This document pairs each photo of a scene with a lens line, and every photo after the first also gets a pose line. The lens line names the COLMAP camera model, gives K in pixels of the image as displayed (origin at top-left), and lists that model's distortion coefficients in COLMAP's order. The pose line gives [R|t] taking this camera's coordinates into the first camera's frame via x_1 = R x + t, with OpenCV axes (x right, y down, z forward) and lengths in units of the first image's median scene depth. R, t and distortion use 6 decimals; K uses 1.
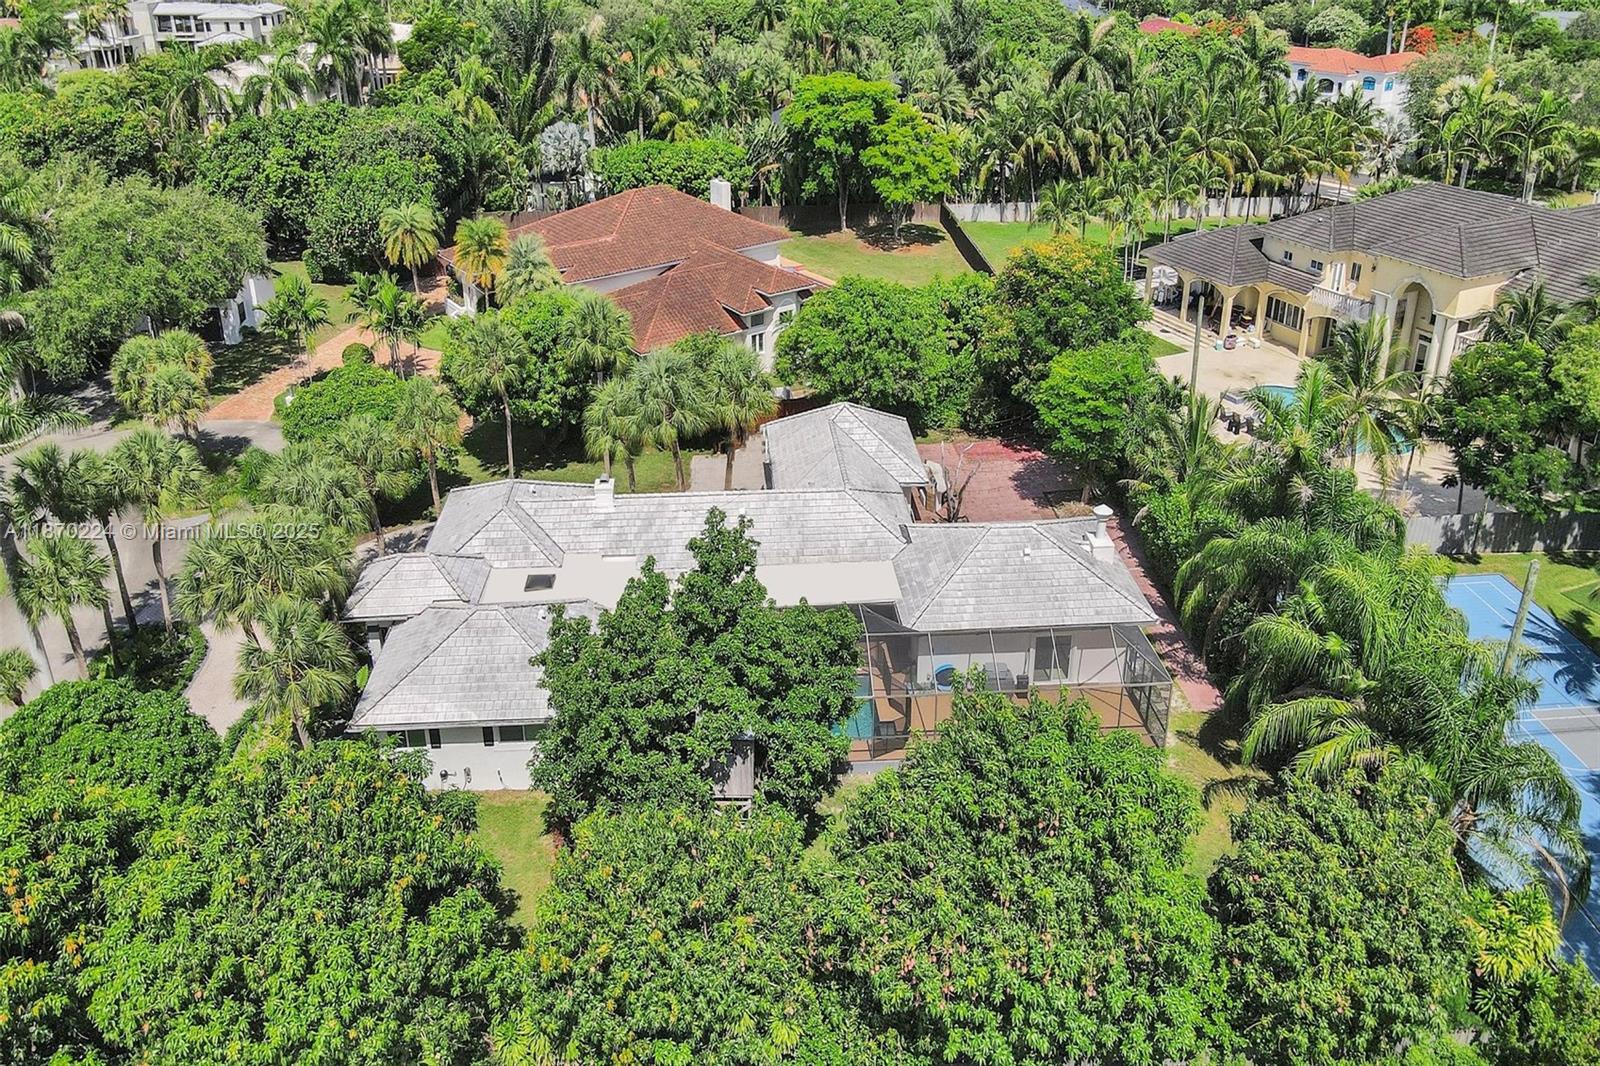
lens RADIAL K [[1257.0, 0, 793.9], [0, 1257.0, 506.3], [0, 0, 1]] dist [0.042045, -0.002057]
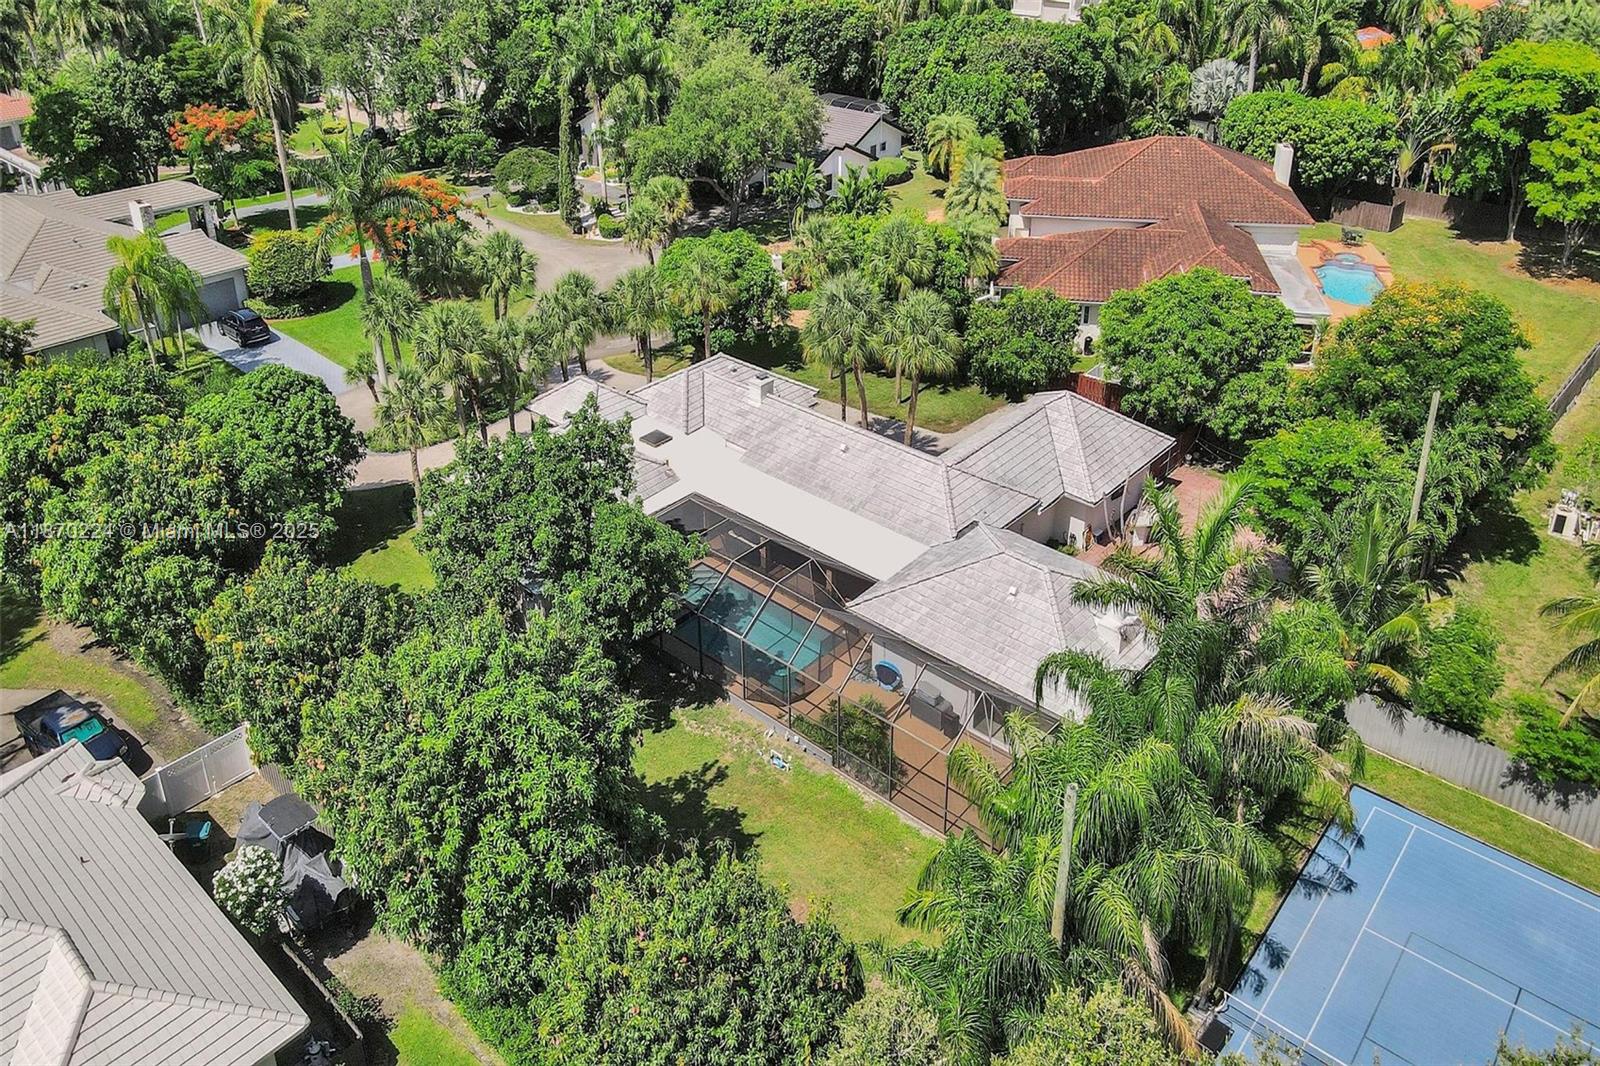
lens RADIAL K [[1257.0, 0, 793.9], [0, 1257.0, 506.3], [0, 0, 1]] dist [0.042045, -0.002057]
pose [[0.660859, 0.369291, -0.653368, 0.356366], [-0.325593, 0.925446, 0.193747, -0.079581], [0.676206, 0.084693, 0.731828, 0.130561]]
